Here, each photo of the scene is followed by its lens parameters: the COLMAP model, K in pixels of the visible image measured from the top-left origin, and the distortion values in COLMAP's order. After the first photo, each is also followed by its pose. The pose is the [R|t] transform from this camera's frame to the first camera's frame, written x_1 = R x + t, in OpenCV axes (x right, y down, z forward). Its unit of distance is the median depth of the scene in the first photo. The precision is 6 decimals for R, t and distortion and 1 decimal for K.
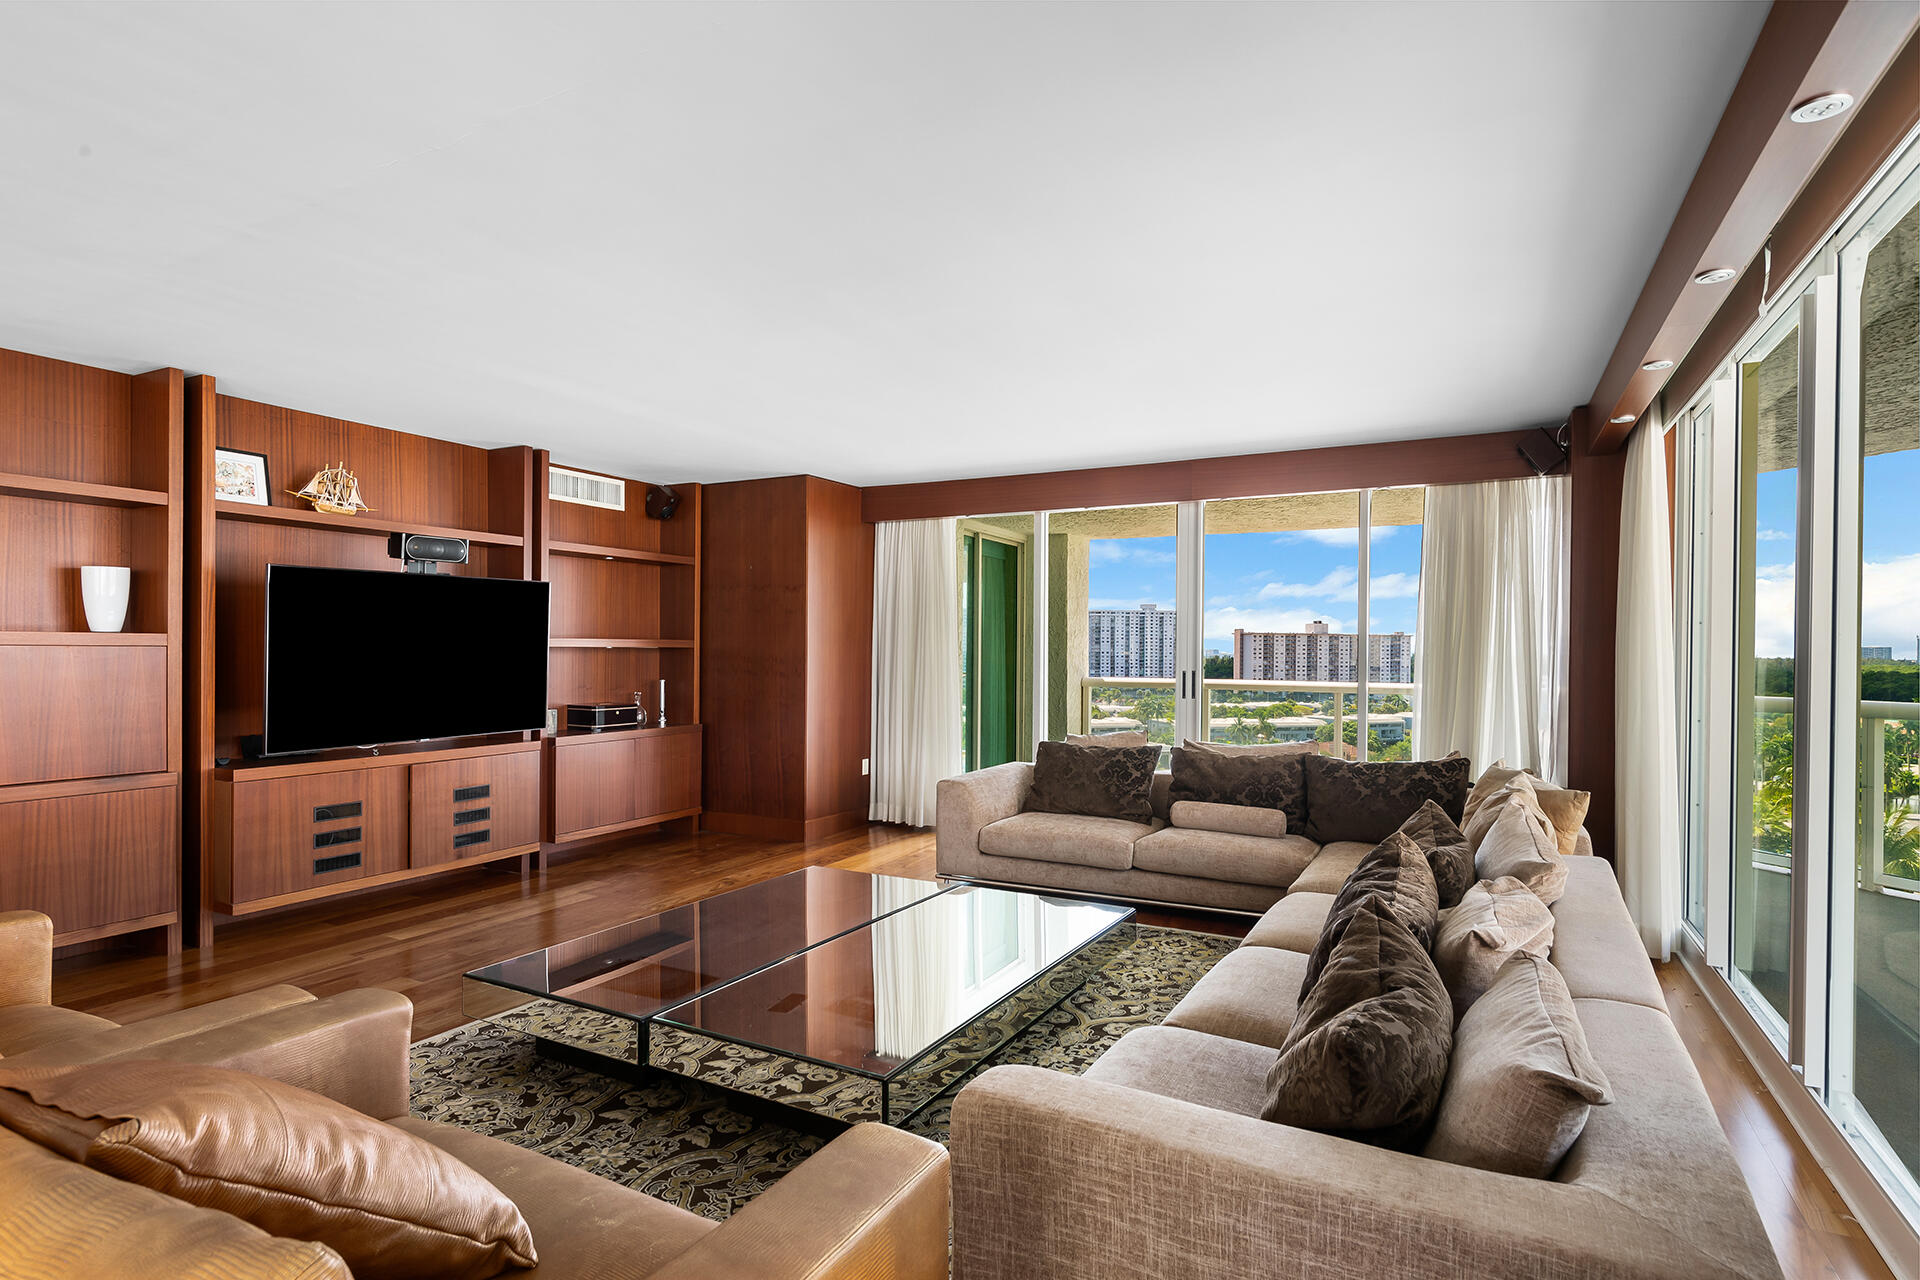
lens RADIAL K [[974.6, 0, 958.1], [0, 974.6, 652.7], [0, 0, 1]] dist [0.013852, -0.003112]
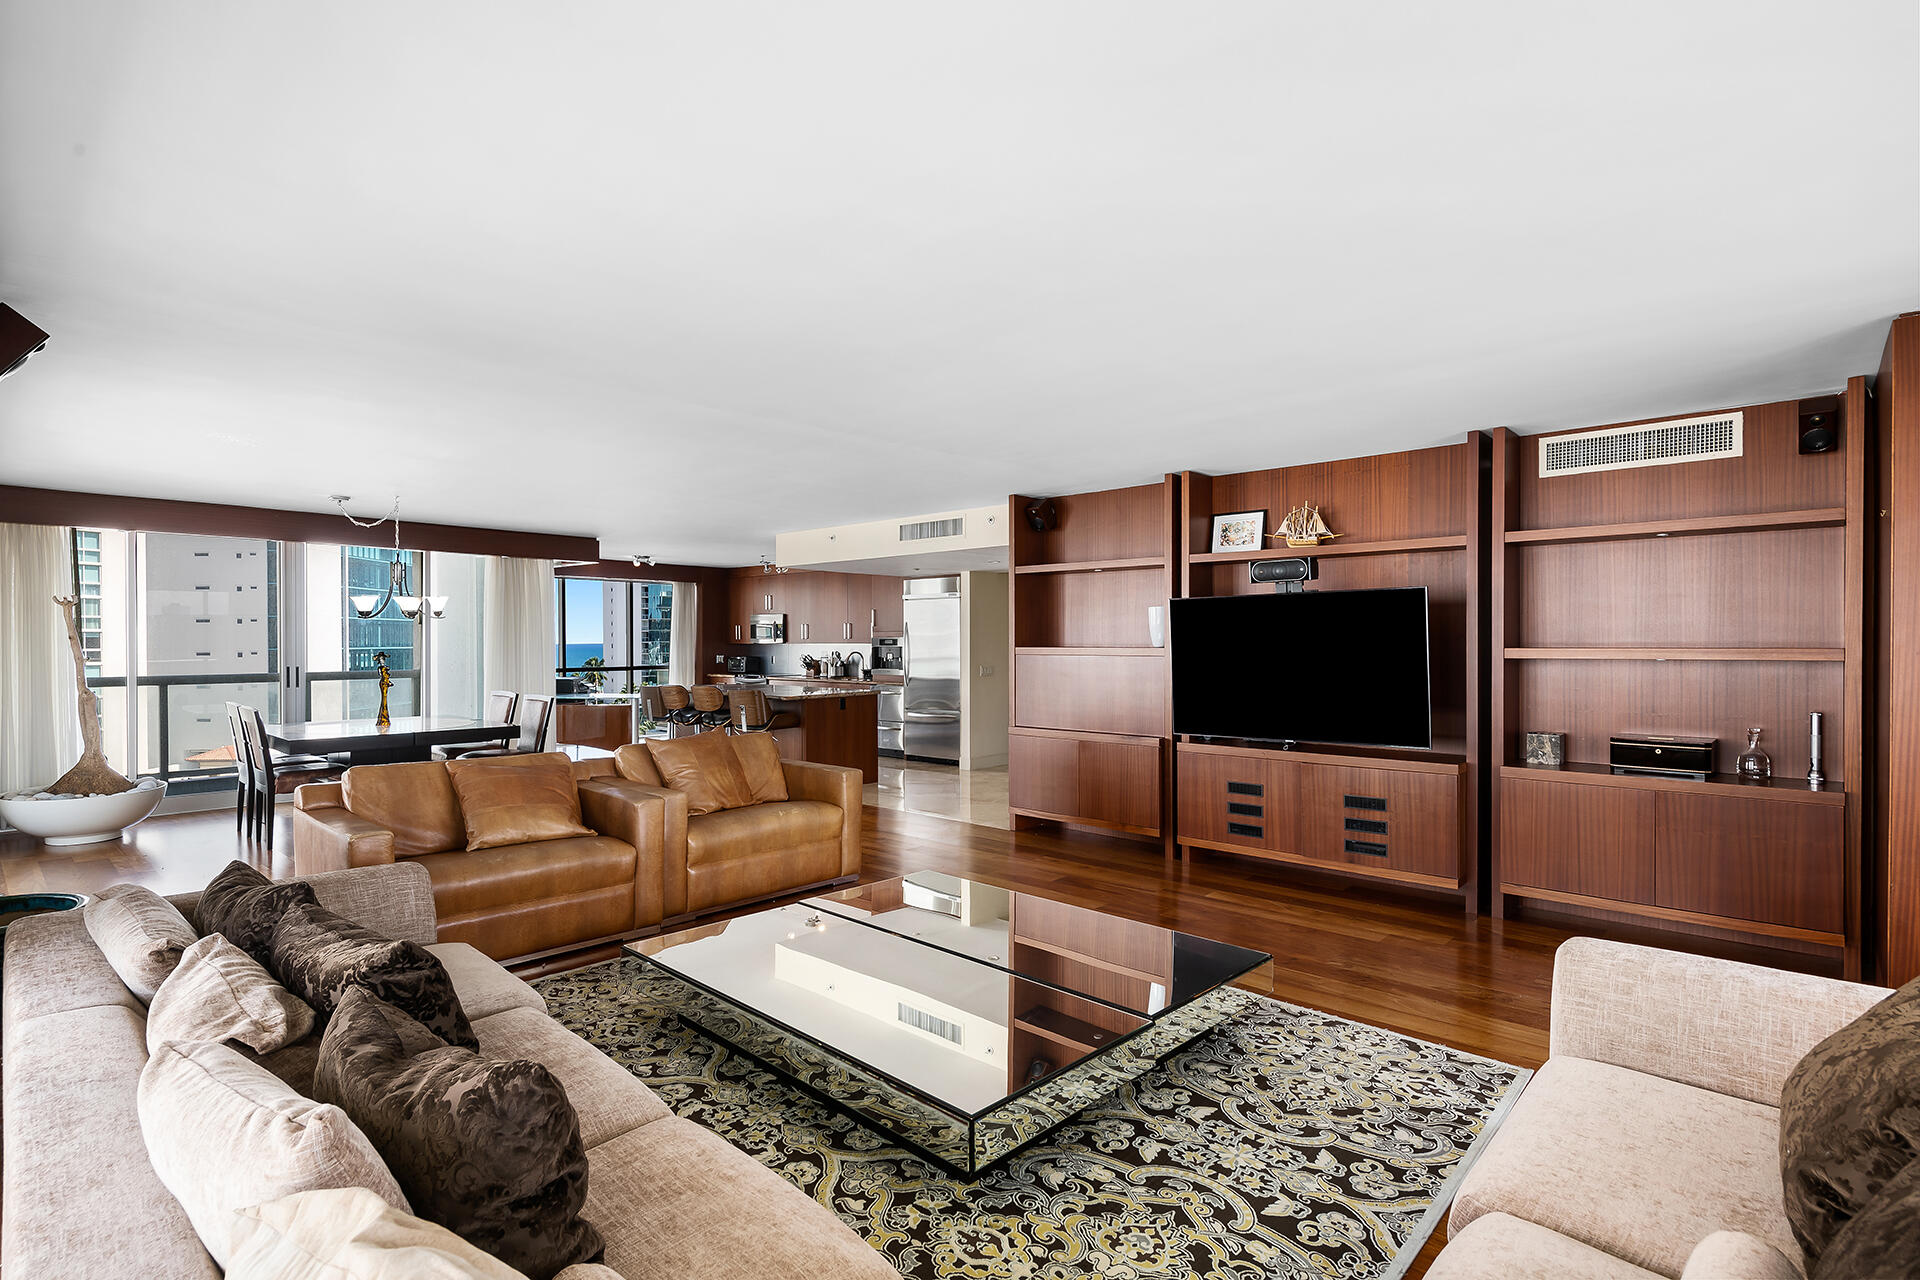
lens RADIAL K [[901.8, 0, 944.5], [0, 901.8, 653.5], [0, 0, 1]] dist [0.005646, -0.000636]
pose [[-0.252669, -0.000539, -0.967553, 0.626722], [-0.007119, 0.999974, 0.001302, -0.010137], [0.967527, 0.007217, -0.252667, 0.997241]]
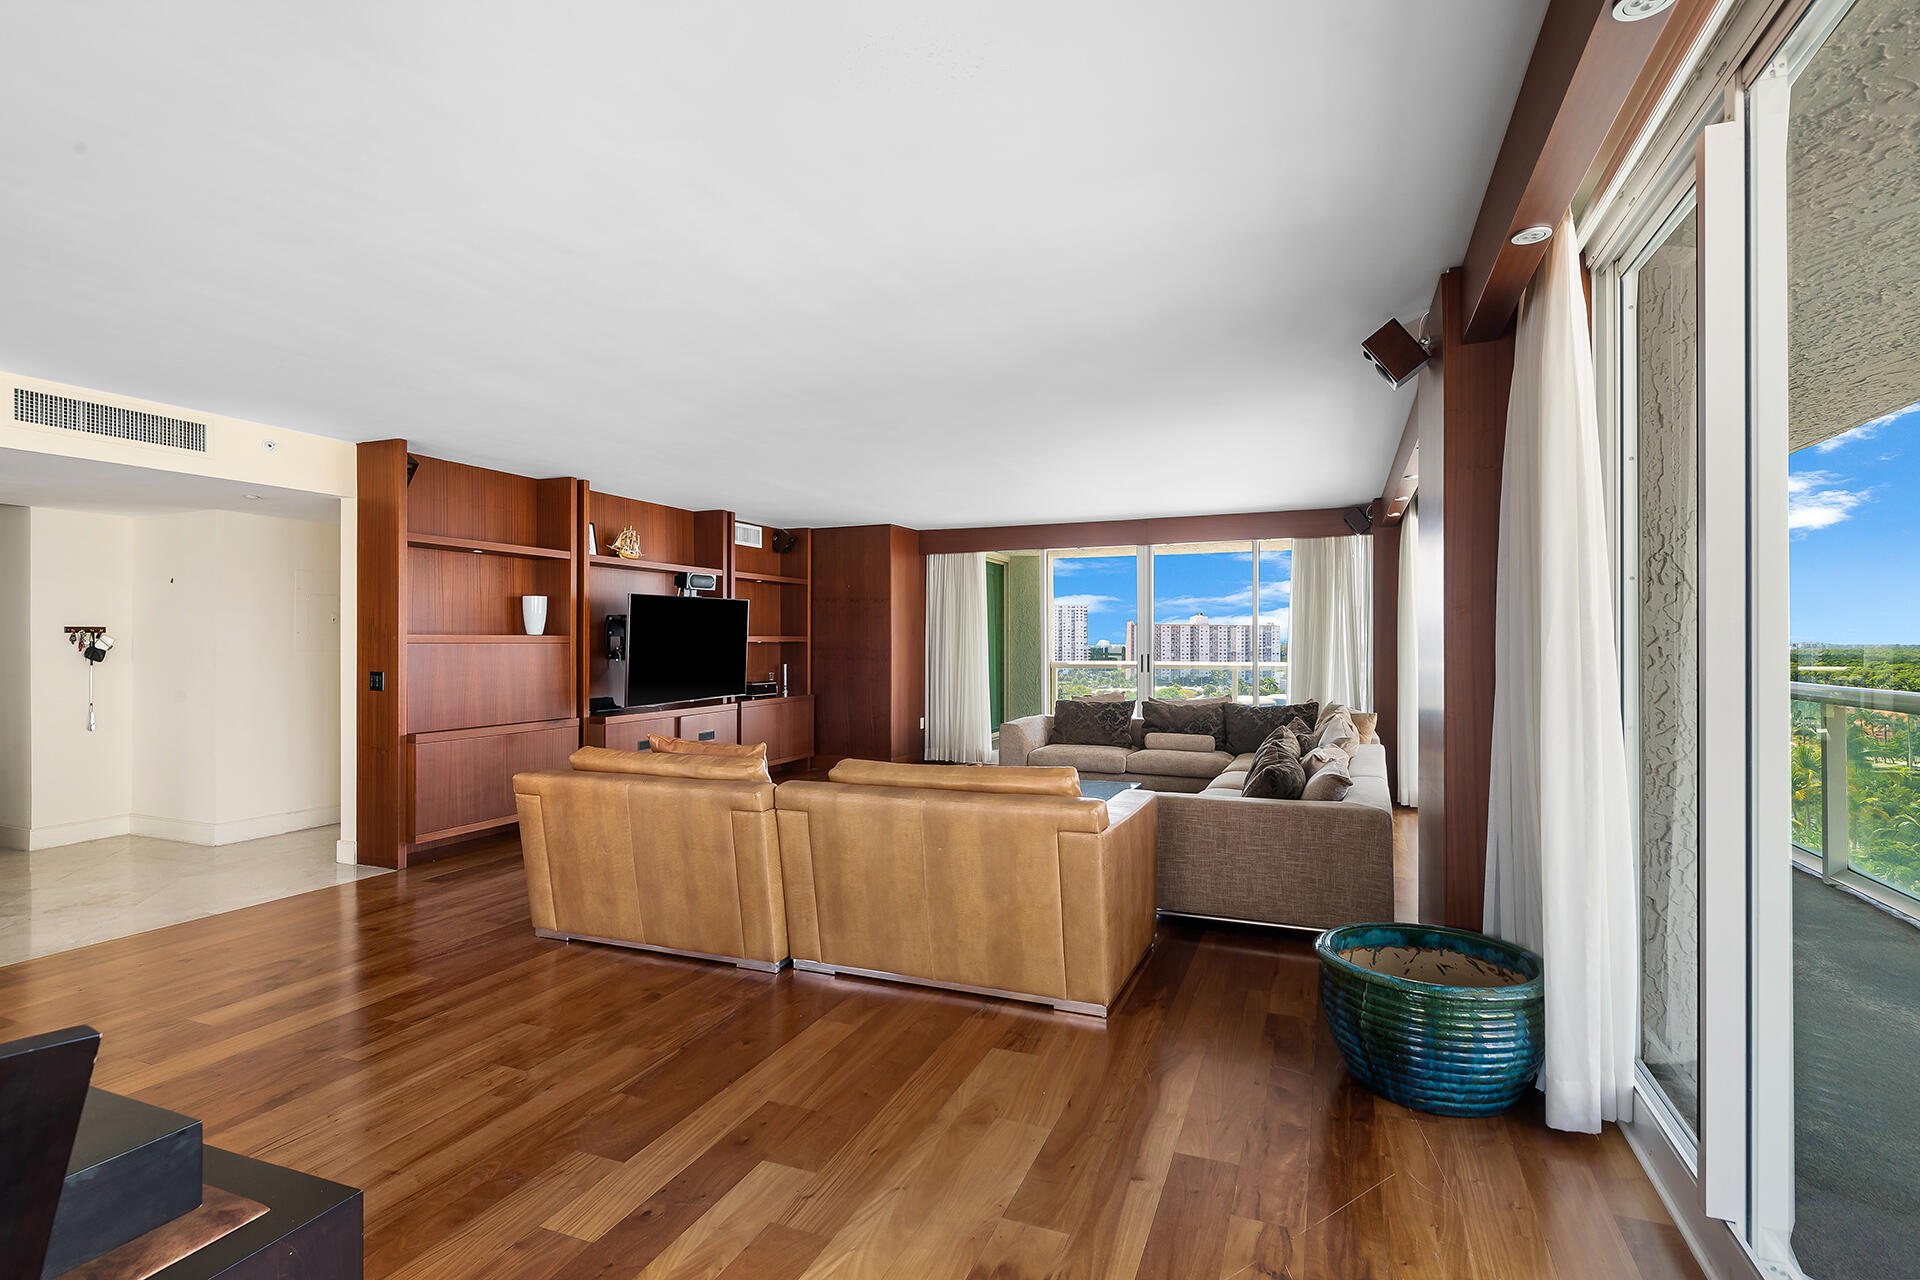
lens RADIAL K [[901.8, 0, 960.2], [0, 901.8, 638.7], [0, 0, 1]] dist [0.005646, -0.000636]
pose [[0.995587, -0.008224, 0.093484, -0.205238], [0.008837, 0.999942, -0.006150, 0.000627], [-0.093428, 0.006949, 0.995602, -0.424784]]
